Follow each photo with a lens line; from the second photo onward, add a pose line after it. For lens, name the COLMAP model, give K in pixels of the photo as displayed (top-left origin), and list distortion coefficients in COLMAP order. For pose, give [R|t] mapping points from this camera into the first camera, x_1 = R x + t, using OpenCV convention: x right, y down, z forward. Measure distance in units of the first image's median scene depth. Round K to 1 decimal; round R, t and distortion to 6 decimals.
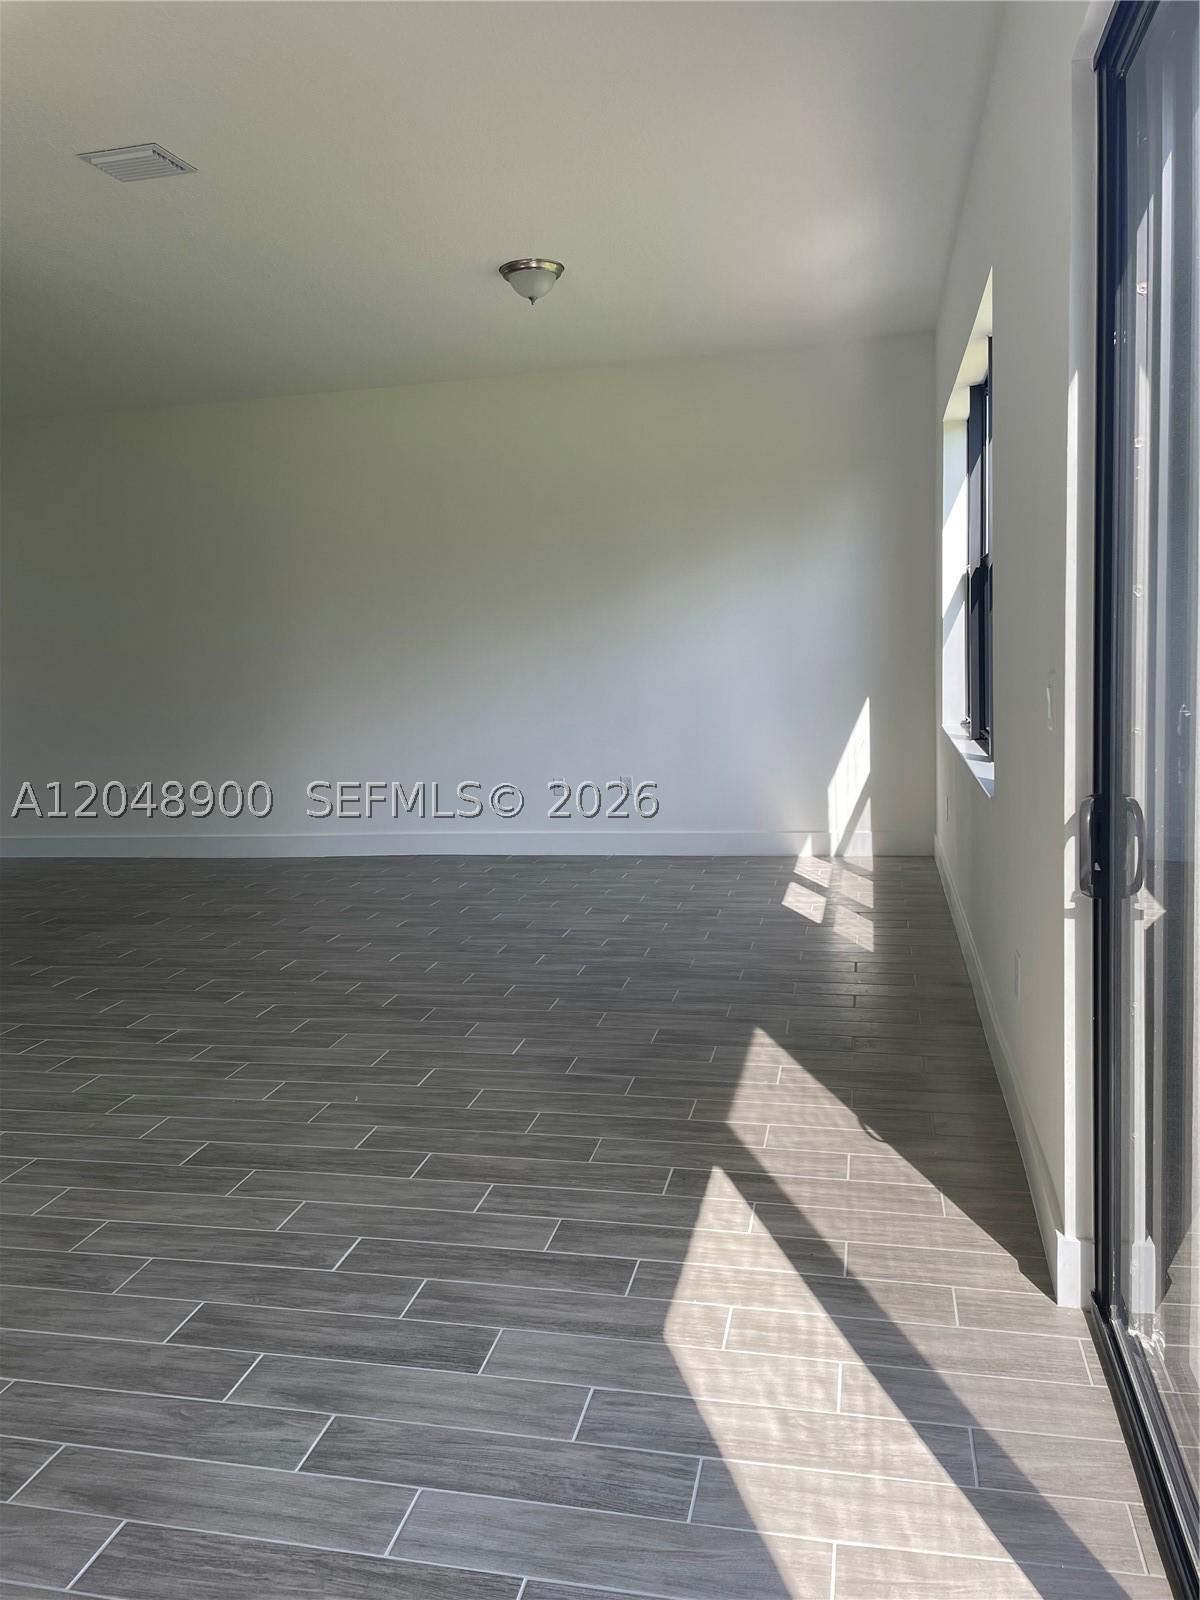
lens RADIAL K [[1219.7, 0, 597.0], [0, 1219.7, 794.2], [0, 0, 1]] dist [0.071388, -0.079744]
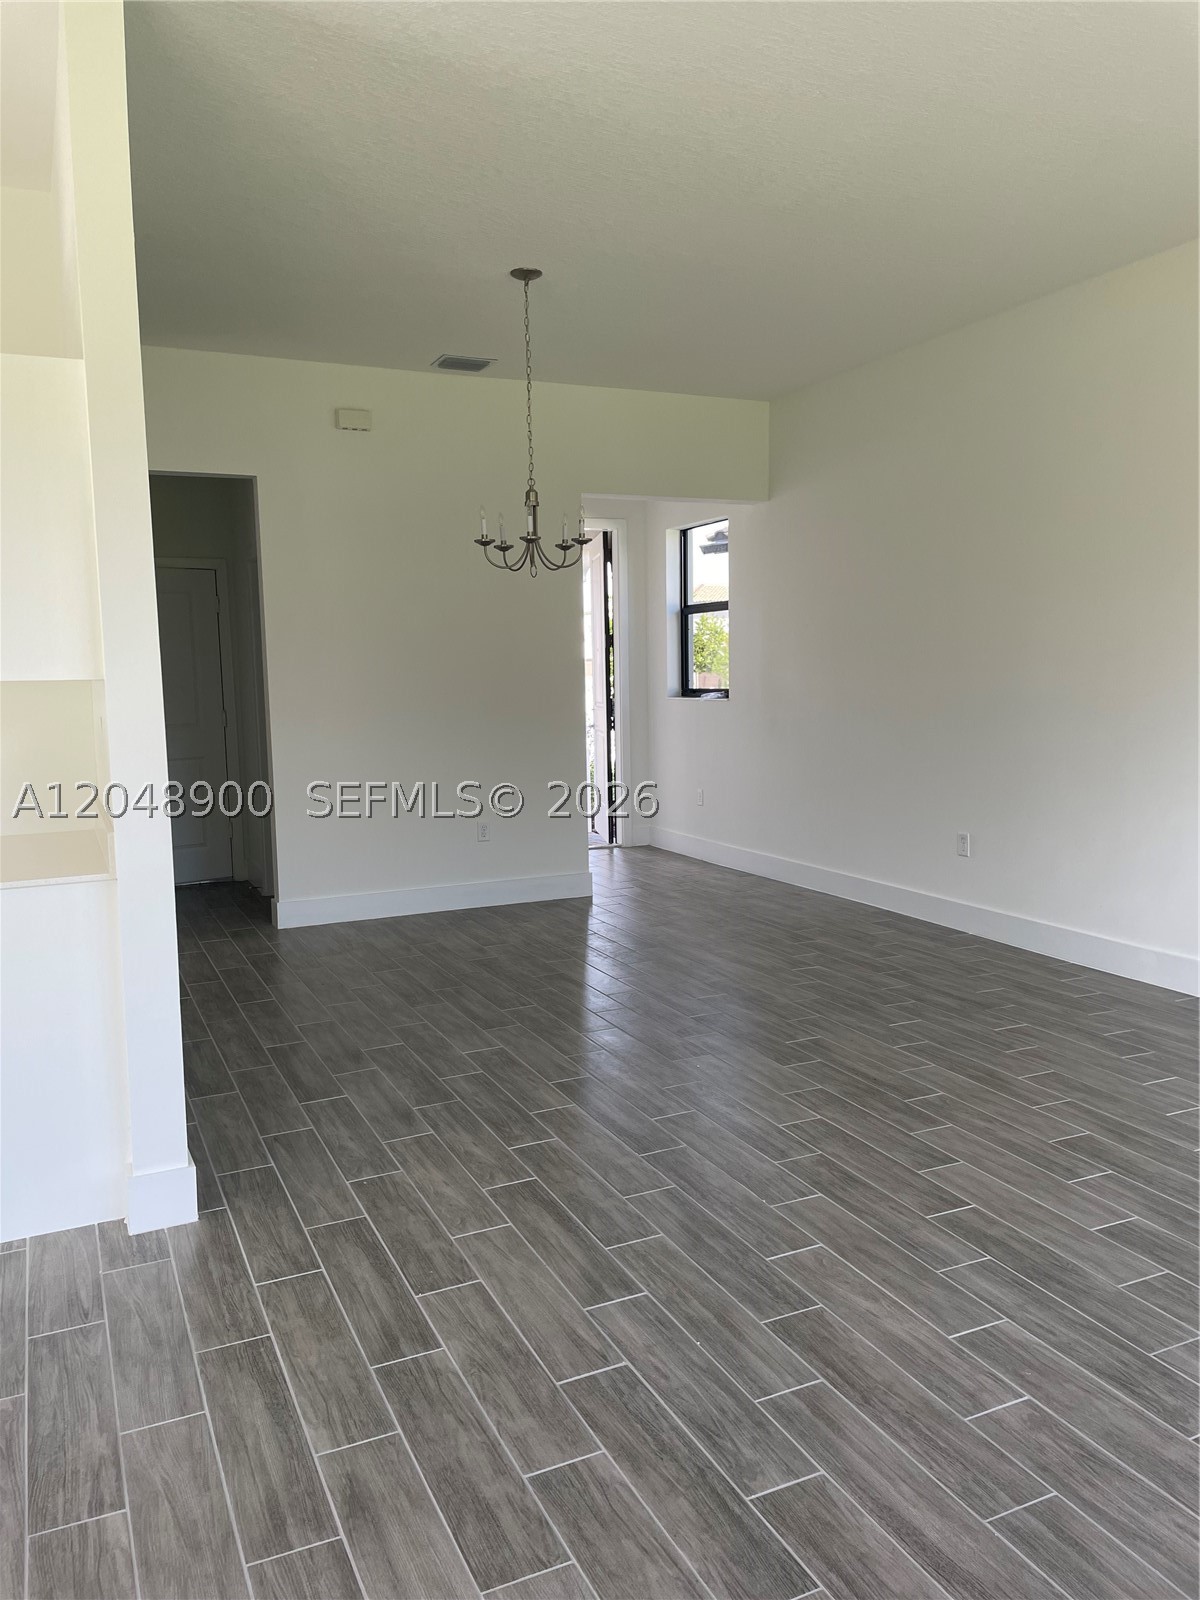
lens RADIAL K [[1219.7, 0, 601.1], [0, 1219.7, 803.7], [0, 0, 1]] dist [0.071388, -0.079744]
pose [[0.616014, 0.125328, -0.777701, 0.104158], [-0.112021, 0.991166, 0.070997, -0.097487], [0.779729, 0.043384, 0.624612, 0.686583]]
